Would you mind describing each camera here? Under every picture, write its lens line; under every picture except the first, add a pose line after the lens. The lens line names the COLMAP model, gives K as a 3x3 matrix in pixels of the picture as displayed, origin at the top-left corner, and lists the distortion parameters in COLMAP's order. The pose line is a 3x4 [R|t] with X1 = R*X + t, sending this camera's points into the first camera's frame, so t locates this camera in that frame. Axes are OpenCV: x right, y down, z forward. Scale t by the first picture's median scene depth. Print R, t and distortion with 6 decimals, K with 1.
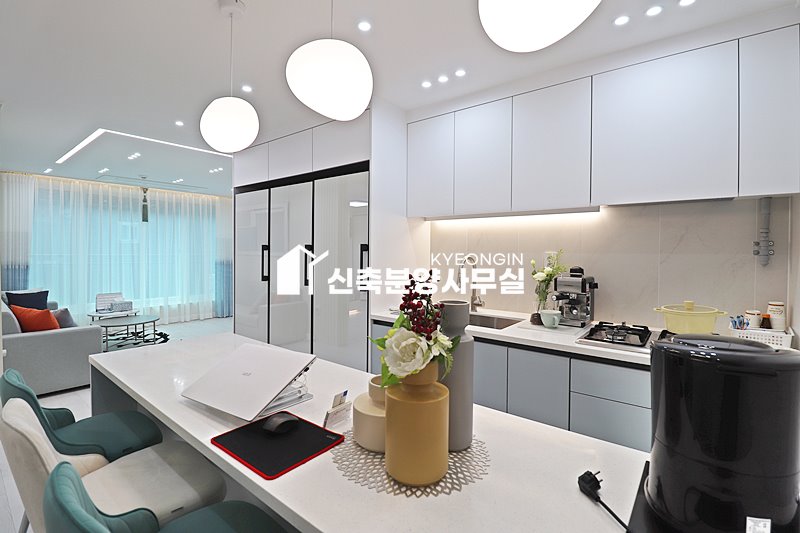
lens RADIAL K [[374.3, 0, 397.3], [0, 374.3, 260.3], [0, 0, 1]] dist [-0.002943, -0.009319]
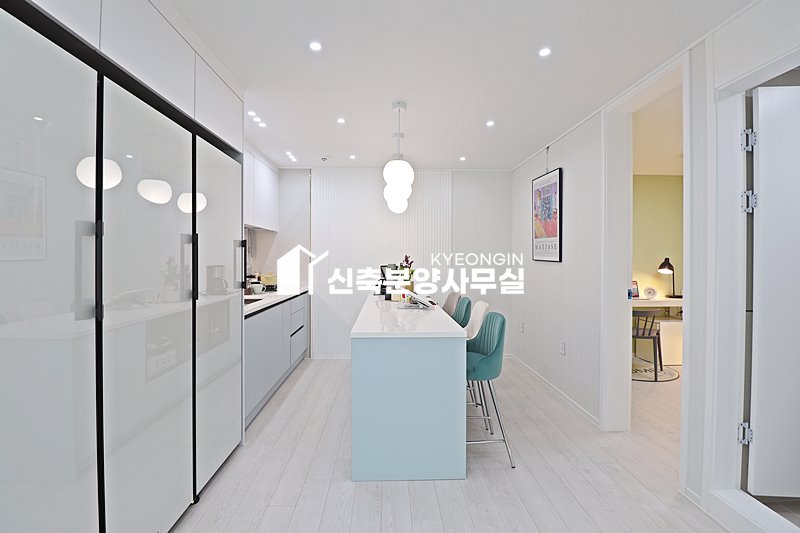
lens RADIAL K [[374.3, 0, 403.6], [0, 374.3, 262.6], [0, 0, 1]] dist [-0.002943, -0.009319]
pose [[-0.669464, -0.014507, 0.742703, -0.457860], [0.009124, 0.999573, 0.027749, -0.003290], [-0.742788, 0.025353, -0.669046, 0.569556]]
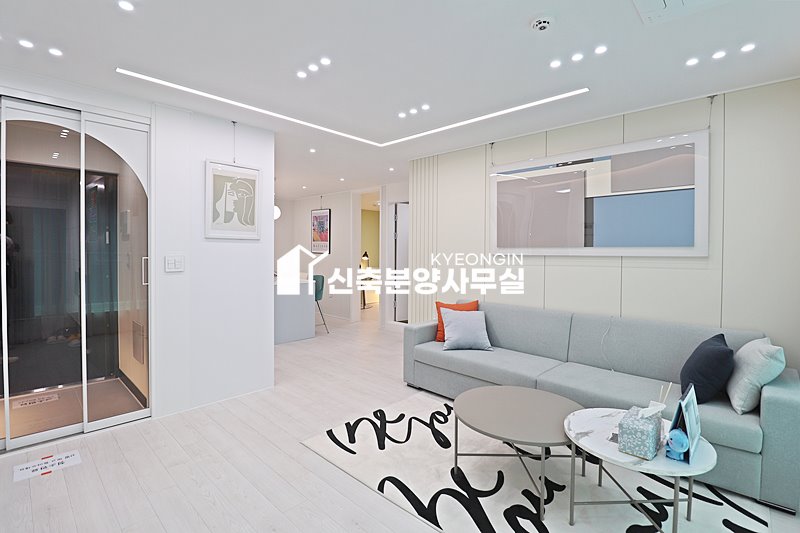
lens RADIAL K [[374.3, 0, 401.8], [0, 374.3, 258.8], [0, 0, 1]] dist [-0.002943, -0.009319]
pose [[-0.996861, -0.016472, 0.077440, -0.521281], [-0.013259, 0.999037, 0.041821, -0.023435], [-0.078054, 0.040663, -0.996119, 1.207178]]
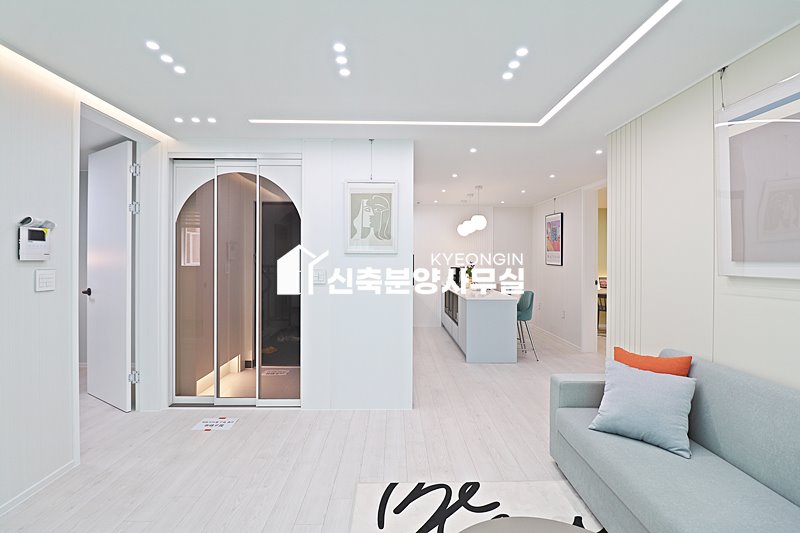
lens RADIAL K [[374.3, 0, 399.9], [0, 374.3, 258.9], [0, 0, 1]] dist [-0.002943, -0.009319]
pose [[-0.644313, -0.010738, 0.764687, -0.690297], [0.008385, 0.999742, 0.021104, -0.029922], [-0.764716, 0.020010, -0.644056, 1.006270]]
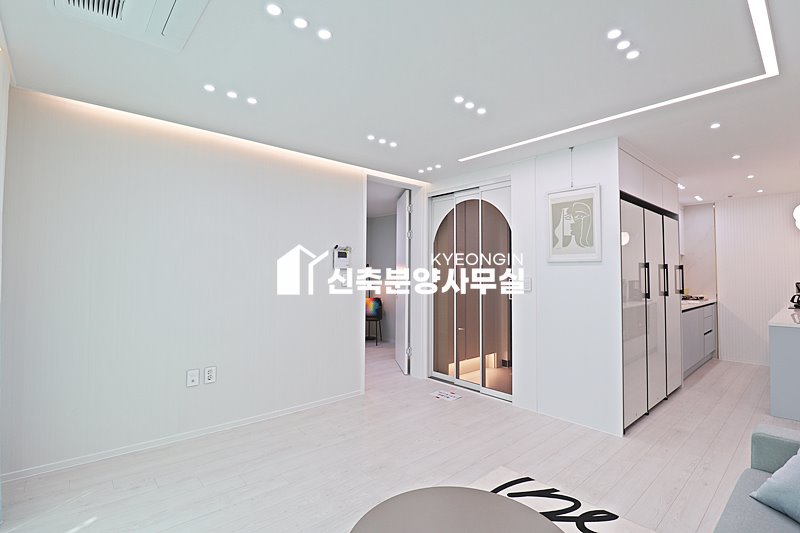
lens RADIAL K [[374.3, 0, 405.5], [0, 374.3, 259.6], [0, 0, 1]] dist [-0.002943, -0.009319]
pose [[0.152368, 0.032139, 0.987801, -0.816374], [0.019042, 0.999190, -0.035447, -0.014722], [-0.988140, 0.024211, 0.151632, 0.838061]]
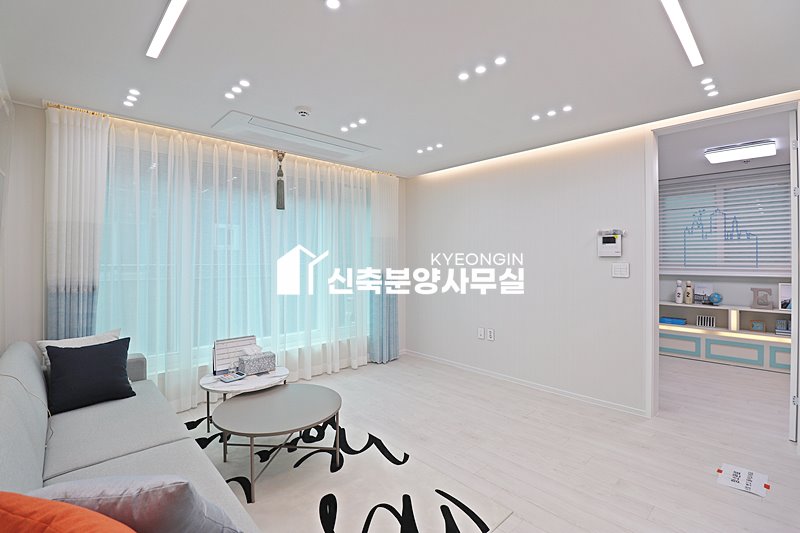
lens RADIAL K [[374.3, 0, 402.9], [0, 374.3, 258.0], [0, 0, 1]] dist [-0.002943, -0.009319]
pose [[0.991250, -0.008451, -0.131725, -0.426513], [0.005096, 0.999655, -0.025780, -0.008976], [0.131897, 0.024883, 0.990951, 0.459282]]
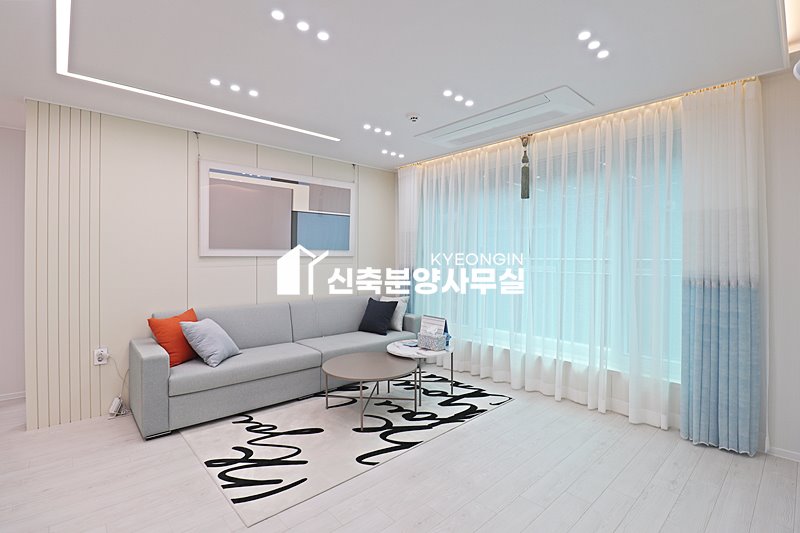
lens RADIAL K [[374.3, 0, 403.2], [0, 374.3, 261.4], [0, 0, 1]] dist [-0.002943, -0.009319]
pose [[-0.152292, 0.003346, -0.988330, -0.107234], [-0.025624, 0.999645, 0.007333, -0.010155], [0.988003, 0.026441, -0.152152, 0.961755]]
